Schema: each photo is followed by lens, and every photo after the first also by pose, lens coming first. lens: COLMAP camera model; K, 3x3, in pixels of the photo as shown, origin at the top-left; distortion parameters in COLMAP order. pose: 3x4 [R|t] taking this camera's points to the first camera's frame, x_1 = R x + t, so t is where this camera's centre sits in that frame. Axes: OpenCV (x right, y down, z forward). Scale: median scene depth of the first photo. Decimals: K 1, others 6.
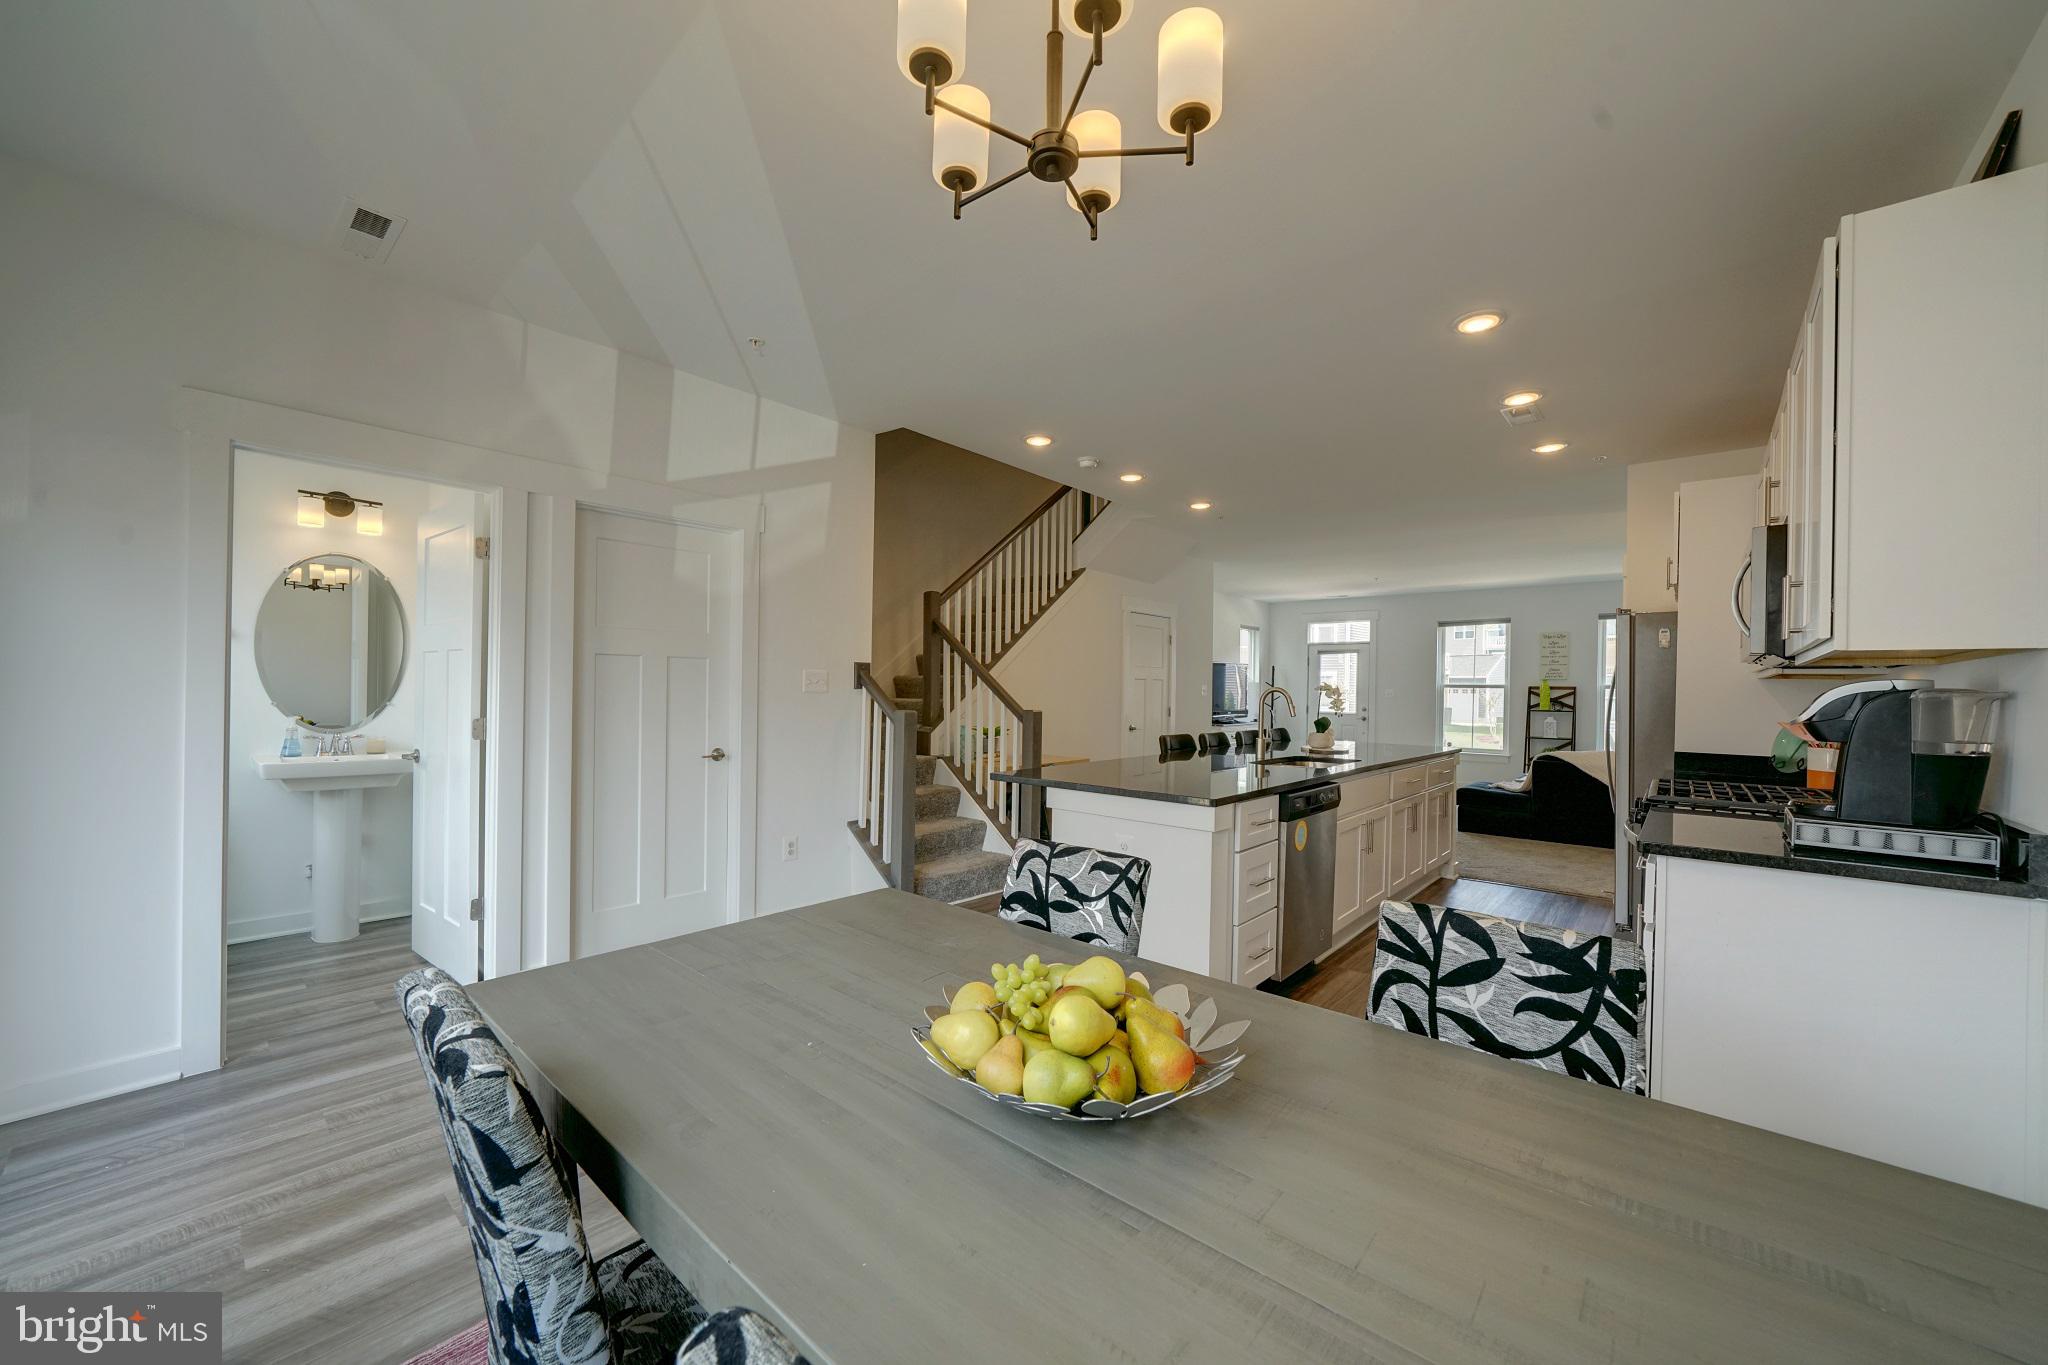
lens RADIAL K [[772.4, 0, 1010.1], [0, 772.4, 691.7], [0, 0, 1]] dist [-0.017688, 0.000020]
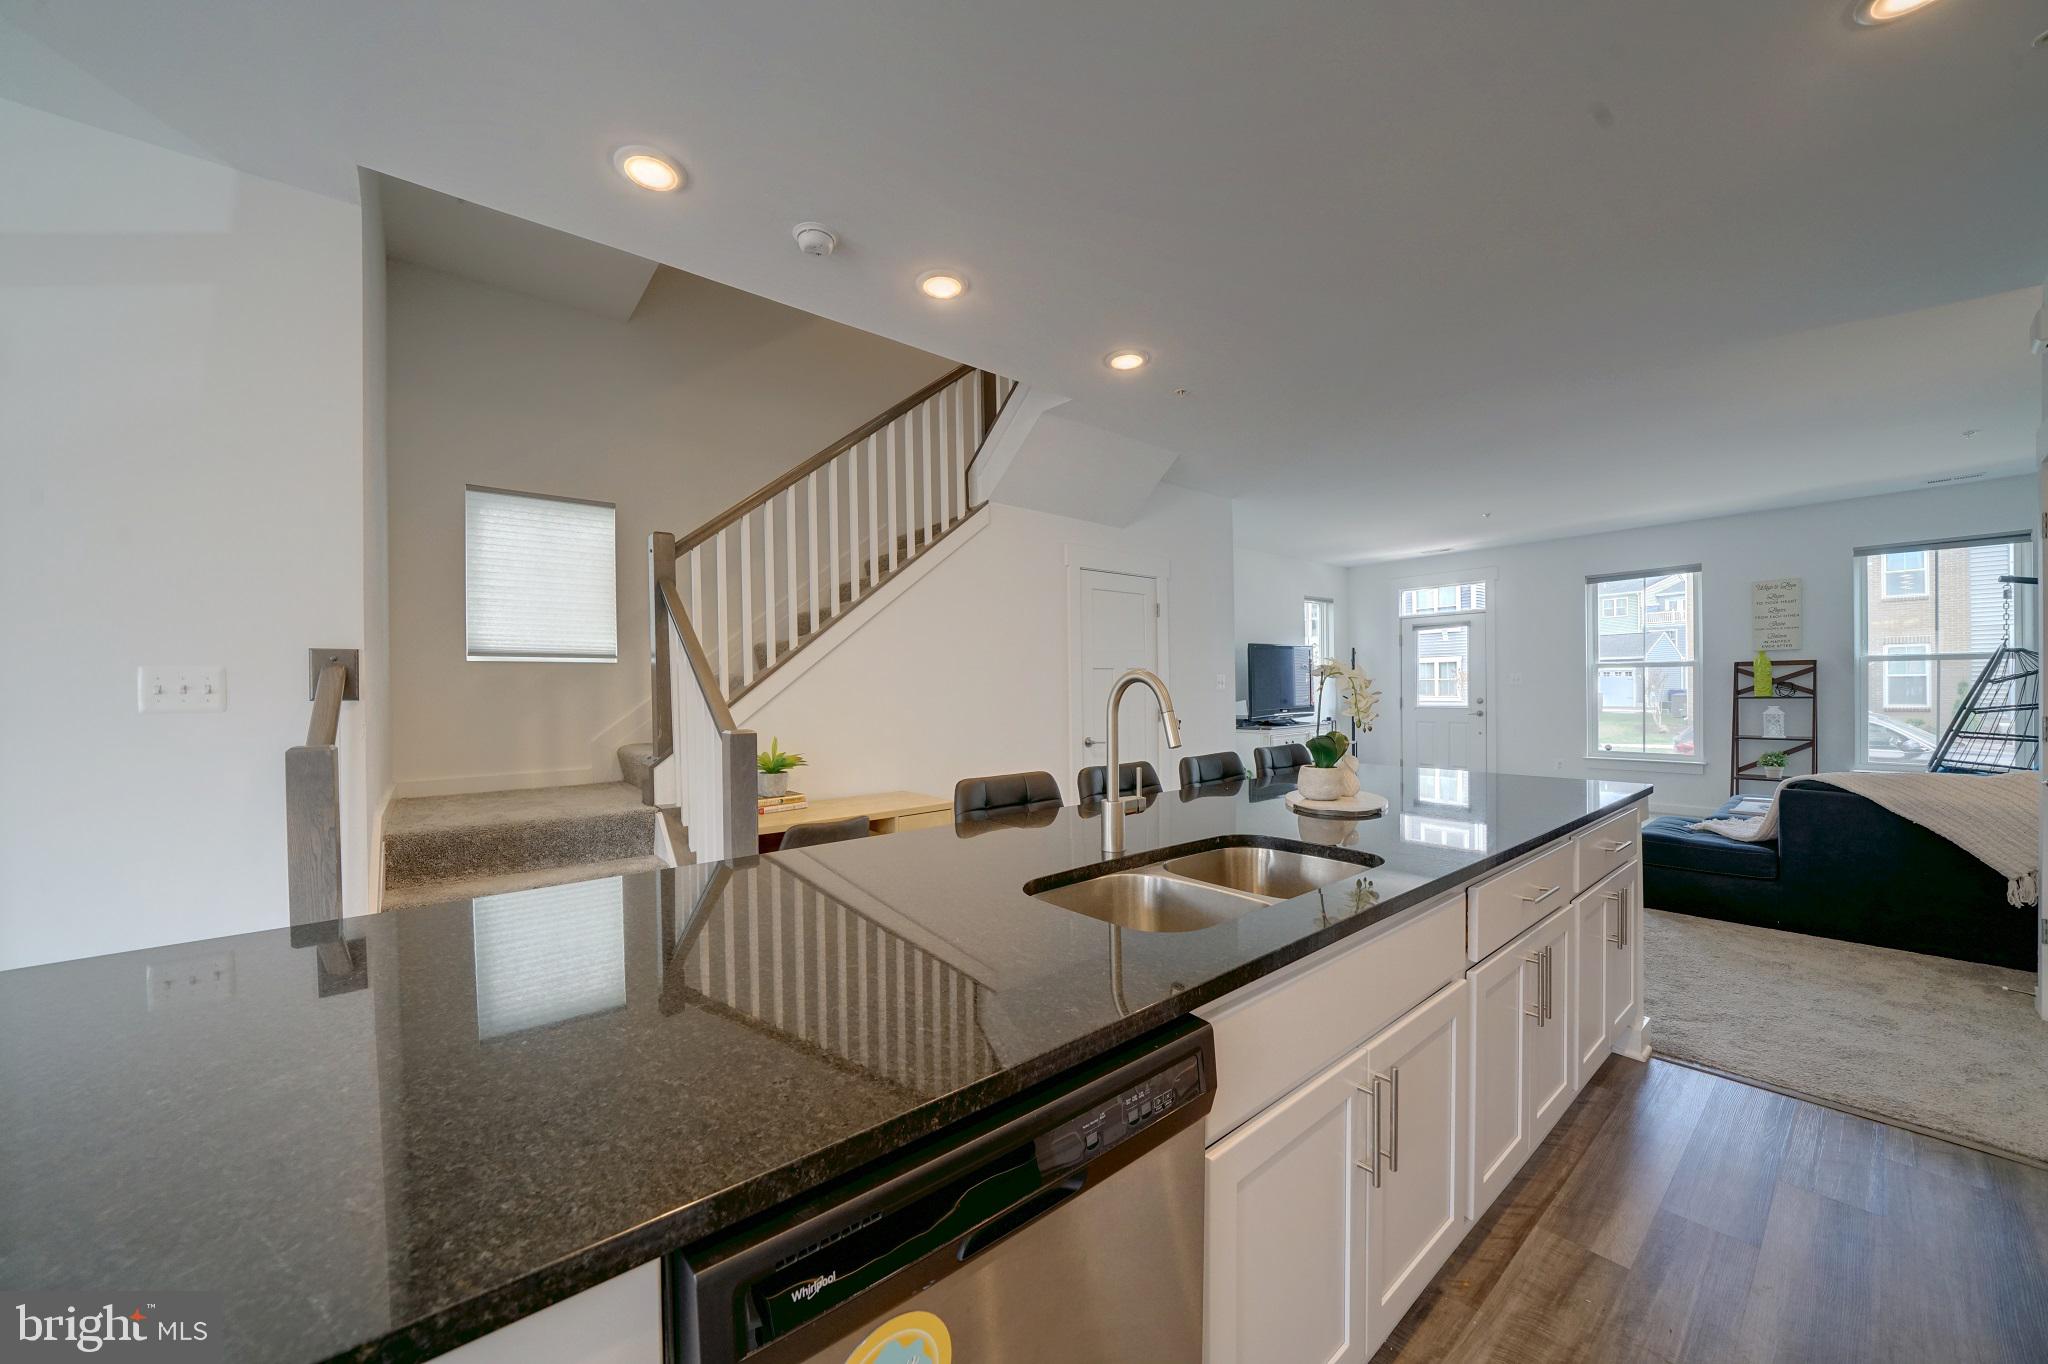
lens RADIAL K [[737.5, 0, 1016.2], [0, 737.5, 690.2], [0, 0, 1]] dist [-0.023957, 0.003656]
pose [[0.987550, -0.027969, -0.154801, 0.211323], [0.028082, 0.999605, -0.001462, 0.001640], [0.154781, -0.002904, 0.987945, 0.388895]]
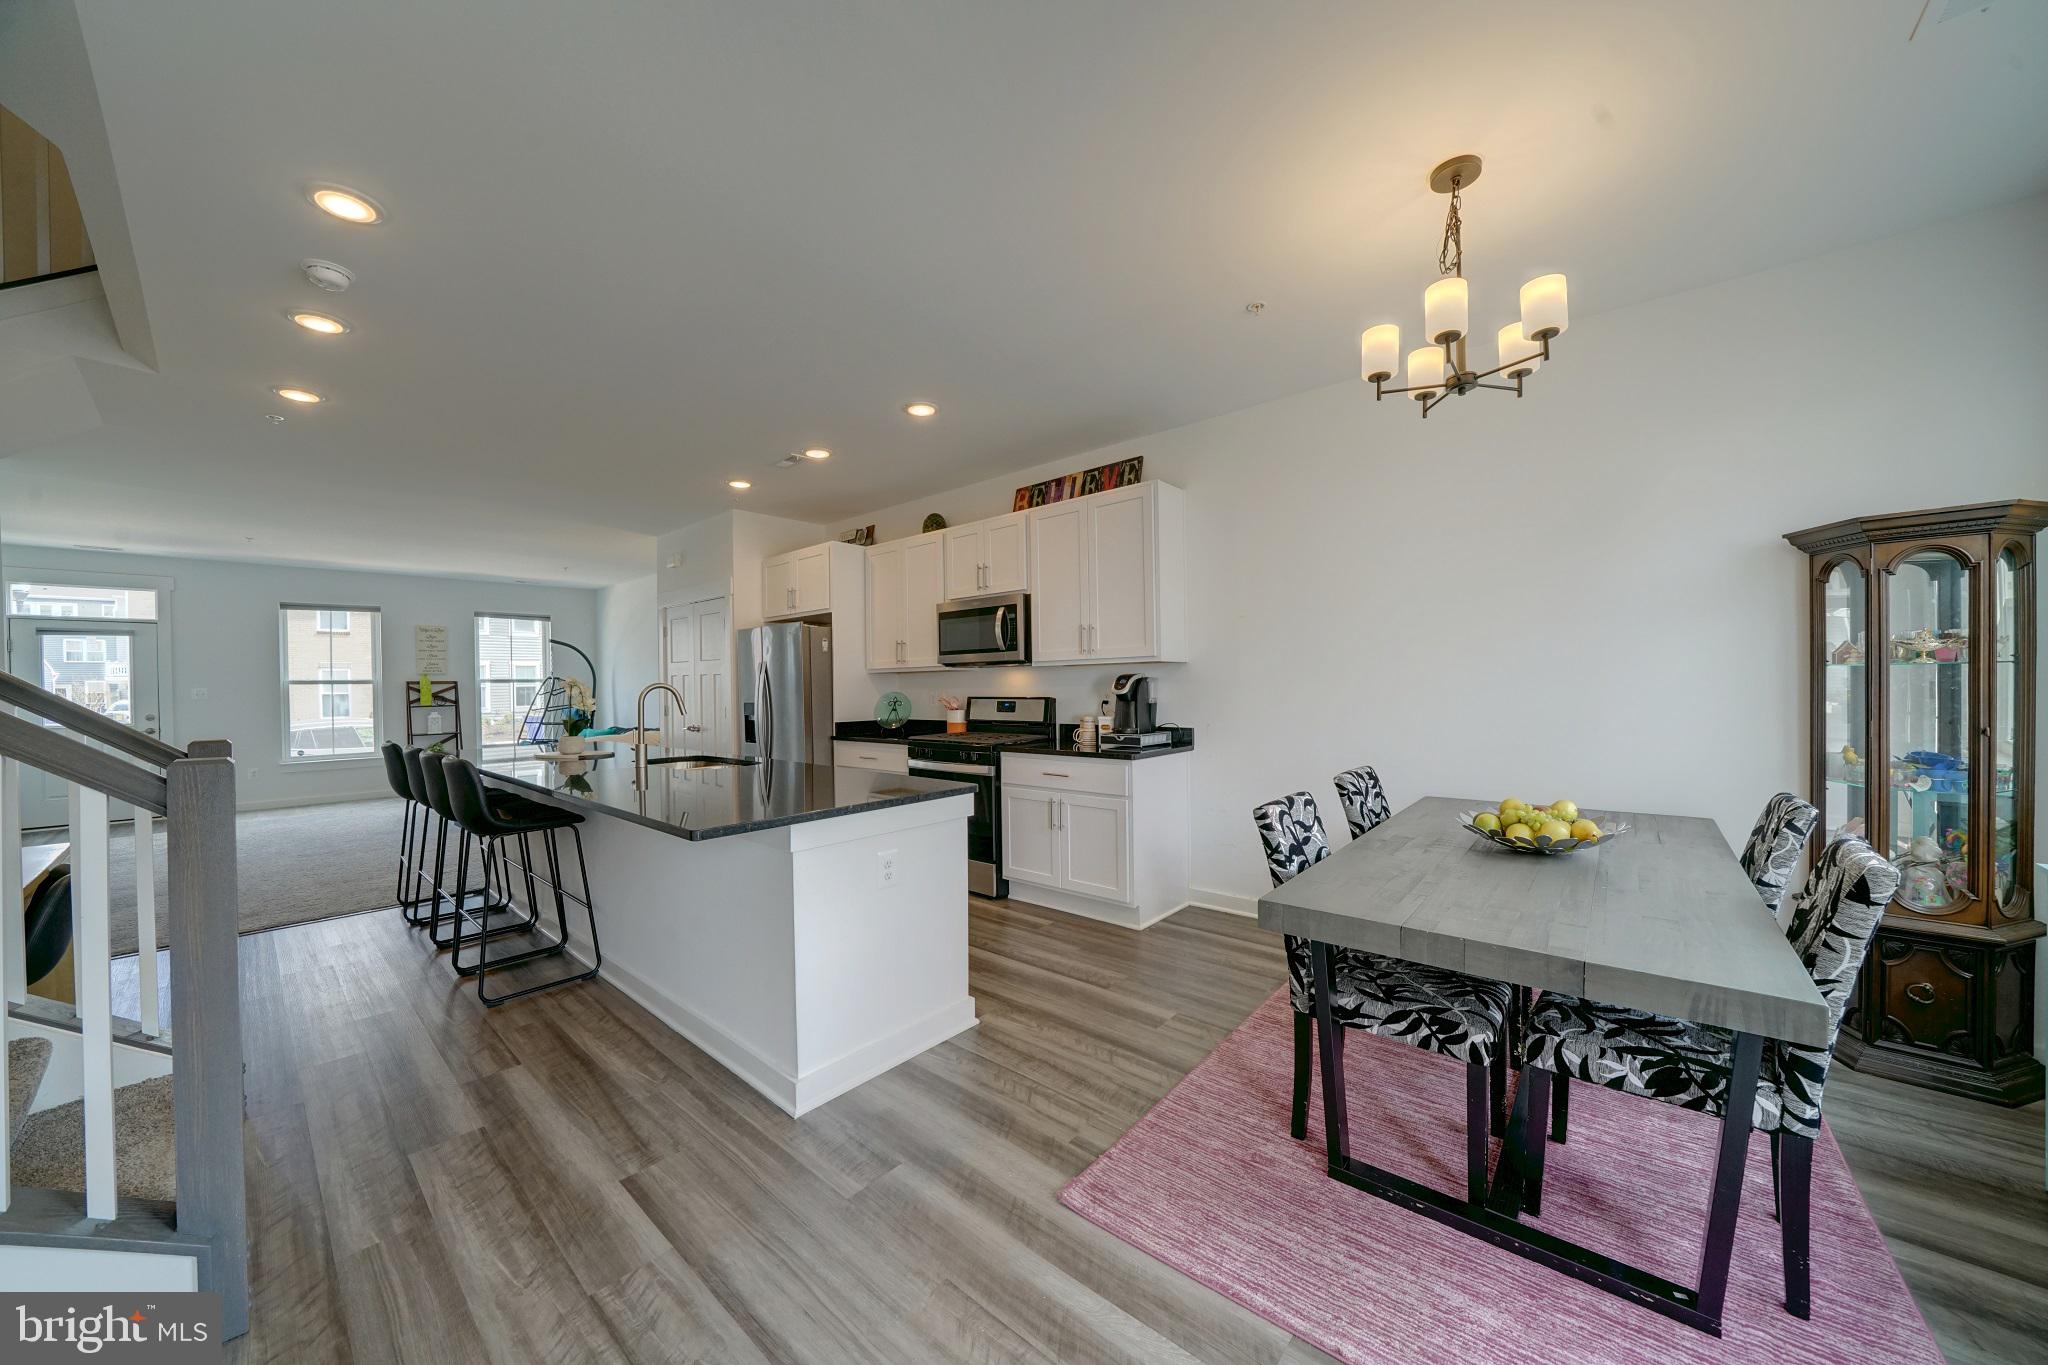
lens RADIAL K [[707.9, 0, 1018.0], [0, 707.9, 690.5], [0, 0, 1]] dist [-0.021287, 0.000320]
pose [[-0.013439, -0.023679, 0.999629, -0.284404], [0.016182, 0.999583, 0.023895, -0.006027], [-0.999779, 0.016497, -0.013050, 0.374443]]
